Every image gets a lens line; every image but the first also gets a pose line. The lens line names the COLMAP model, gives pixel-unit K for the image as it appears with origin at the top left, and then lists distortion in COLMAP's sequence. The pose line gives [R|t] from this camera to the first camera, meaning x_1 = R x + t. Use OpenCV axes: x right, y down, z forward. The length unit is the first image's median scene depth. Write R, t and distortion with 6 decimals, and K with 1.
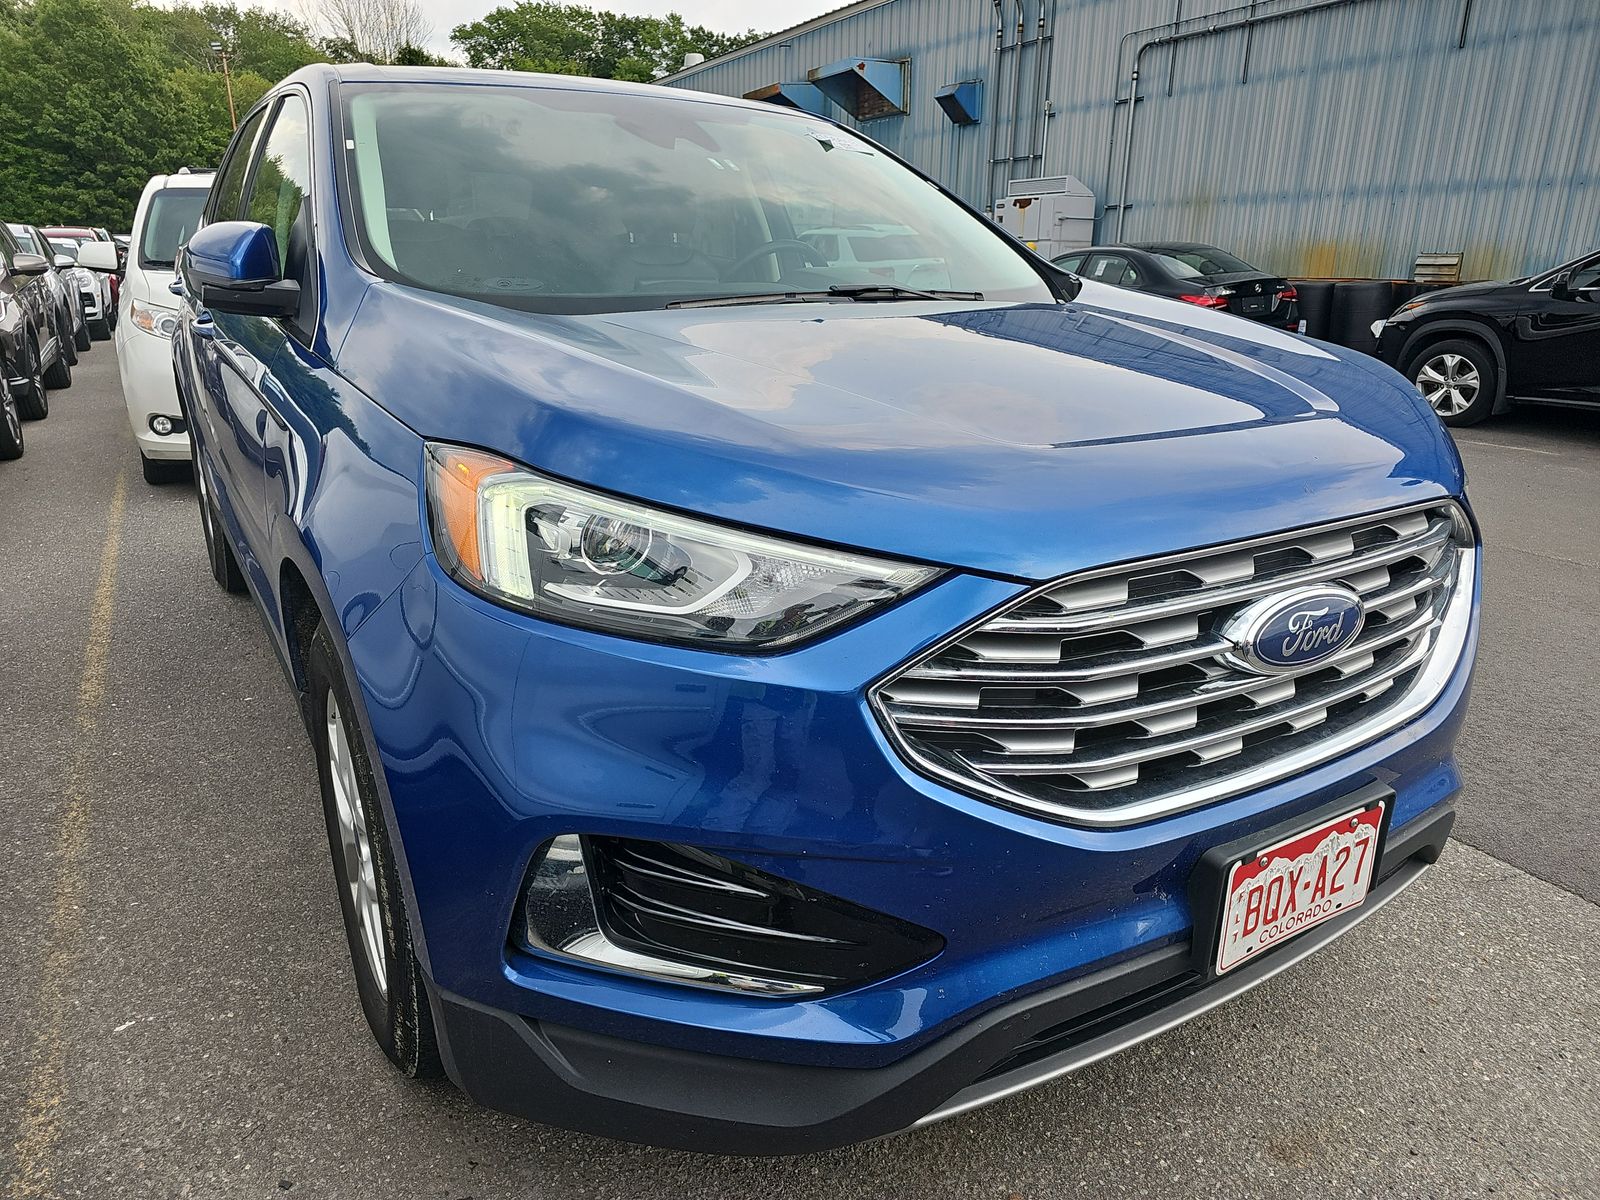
lens RADIAL K [[1064.6, 0, 797.0], [0, 1064.6, 613.7], [0, 0, 1]] dist [0.042415, -0.046731]
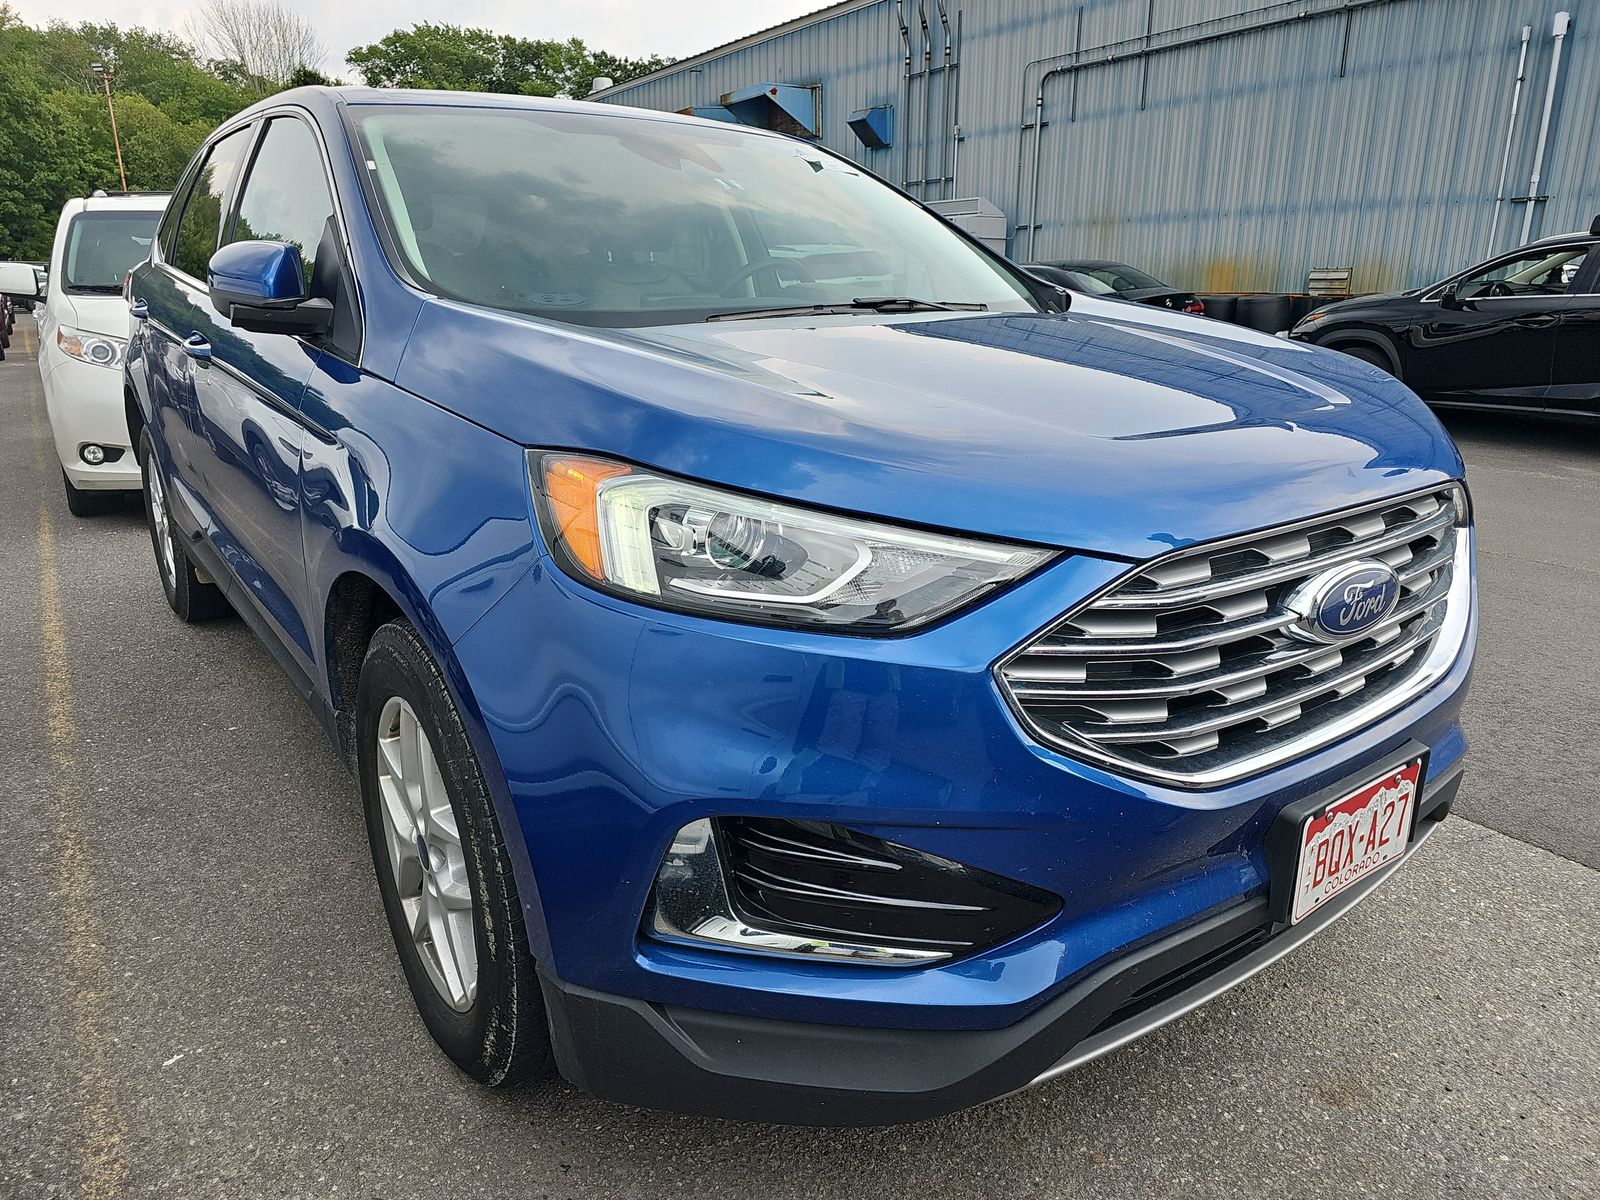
lens RADIAL K [[1074.1, 0, 790.2], [0, 1074.1, 602.2], [0, 0, 1]] dist [0.041997, -0.046469]
pose [[0.995824, -0.034171, 0.084653, -0.133812], [0.036735, 0.998906, -0.028926, 0.018434], [-0.083572, 0.031915, 0.995991, -0.035469]]
